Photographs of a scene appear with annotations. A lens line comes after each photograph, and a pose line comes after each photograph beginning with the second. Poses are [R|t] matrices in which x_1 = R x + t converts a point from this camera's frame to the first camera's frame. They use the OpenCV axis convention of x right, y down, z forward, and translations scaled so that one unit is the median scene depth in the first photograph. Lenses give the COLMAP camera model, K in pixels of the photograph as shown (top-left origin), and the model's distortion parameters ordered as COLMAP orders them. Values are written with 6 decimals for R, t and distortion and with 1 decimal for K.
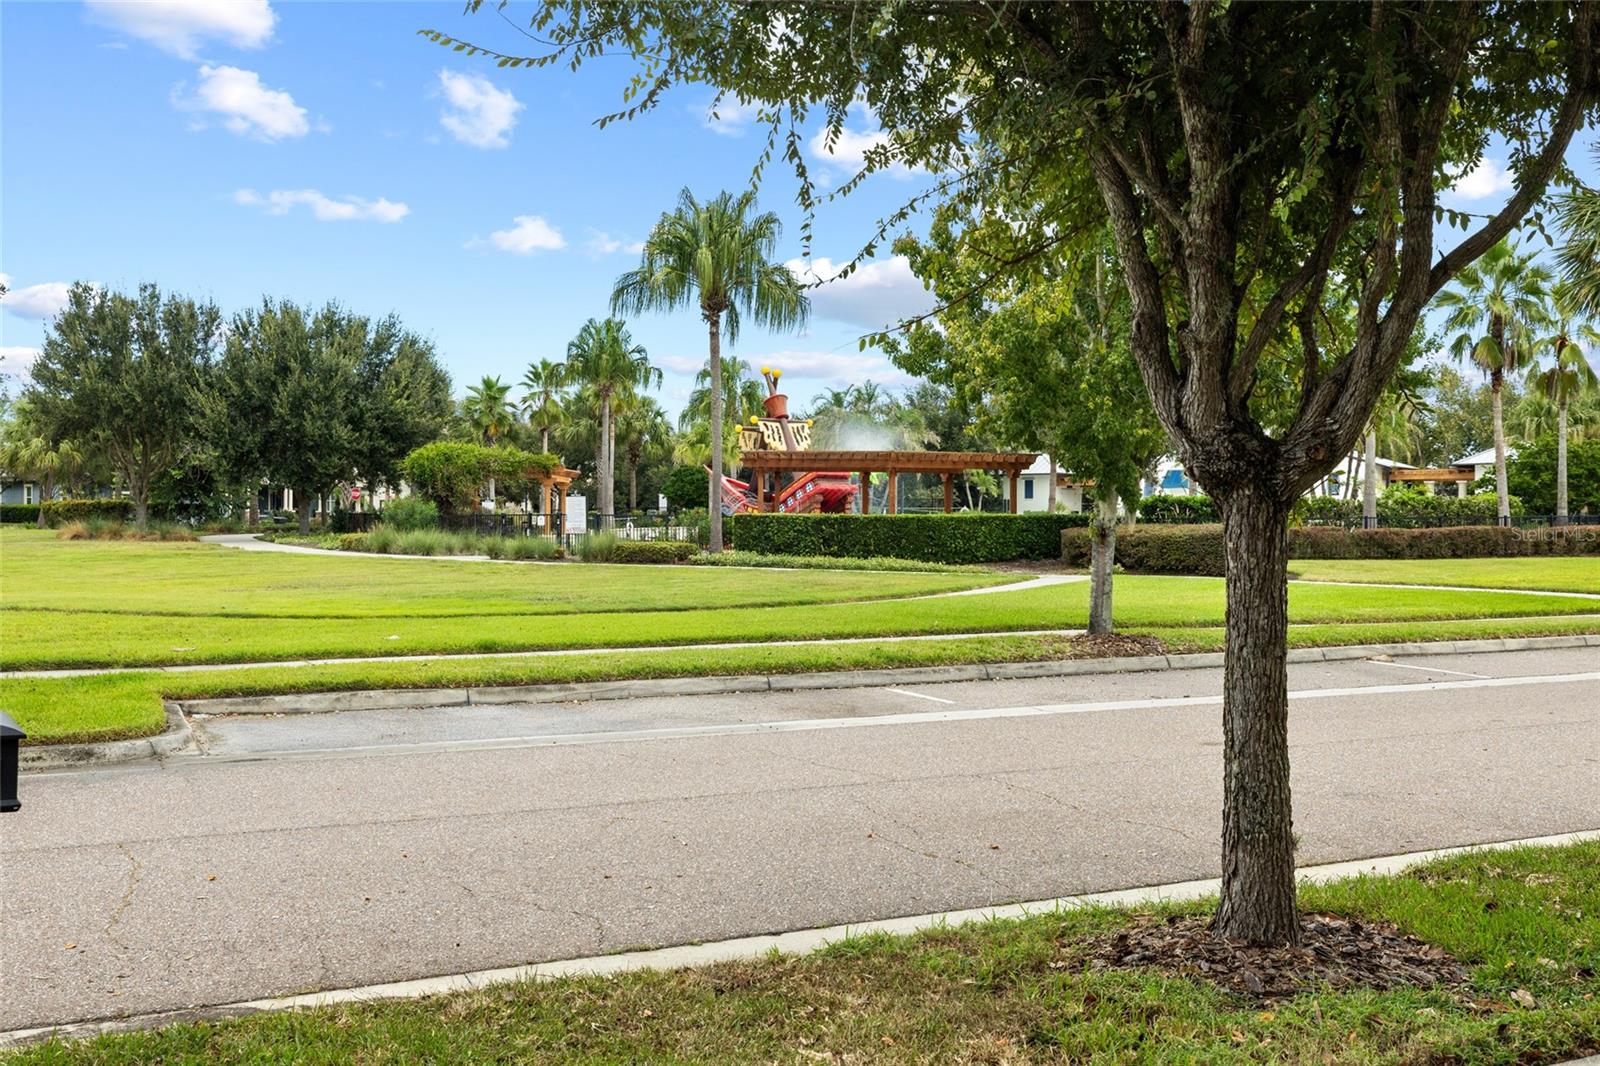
lens RADIAL K [[1567.9, 0, 802.4], [0, 1567.9, 721.4], [0, 0, 1]] dist [0.005917, -0.002233]
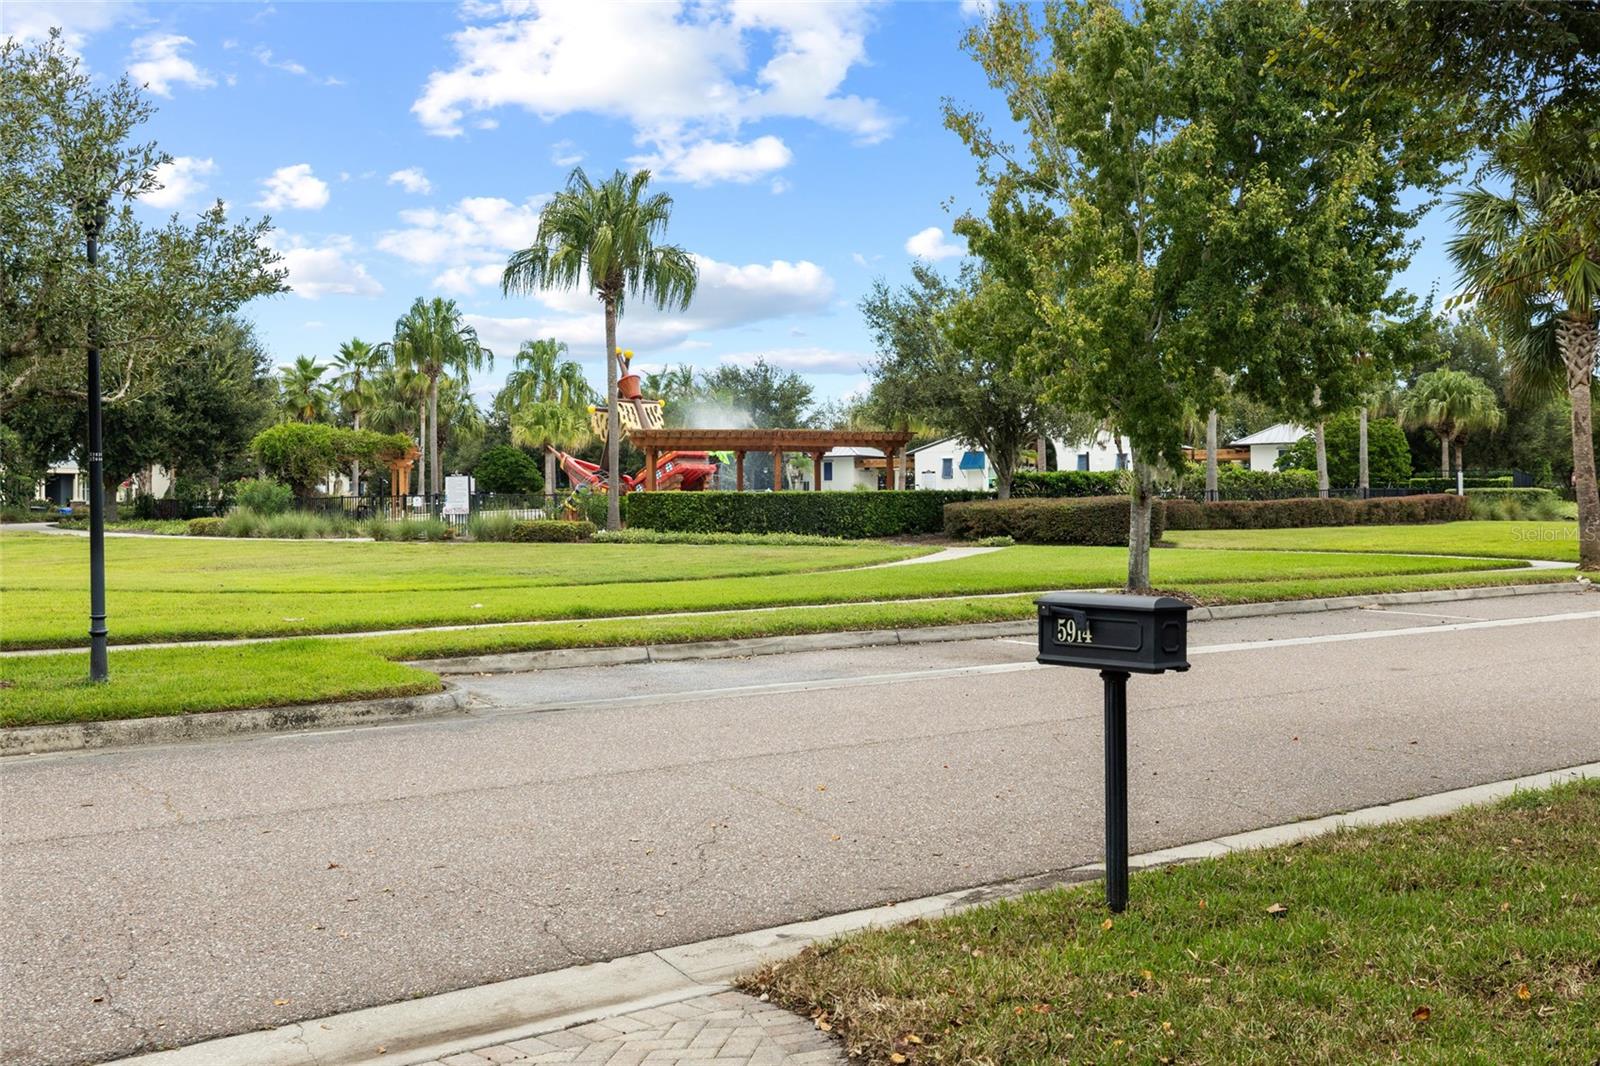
lens RADIAL K [[1567.9, 0, 802.4], [0, 1567.9, 721.4], [0, 0, 1]] dist [0.005917, -0.002233]
pose [[0.984859, -0.033398, 0.170112, -0.114179], [0.032110, 0.999431, 0.010322, 0.008328], [-0.170360, -0.004704, 0.985371, -0.012393]]
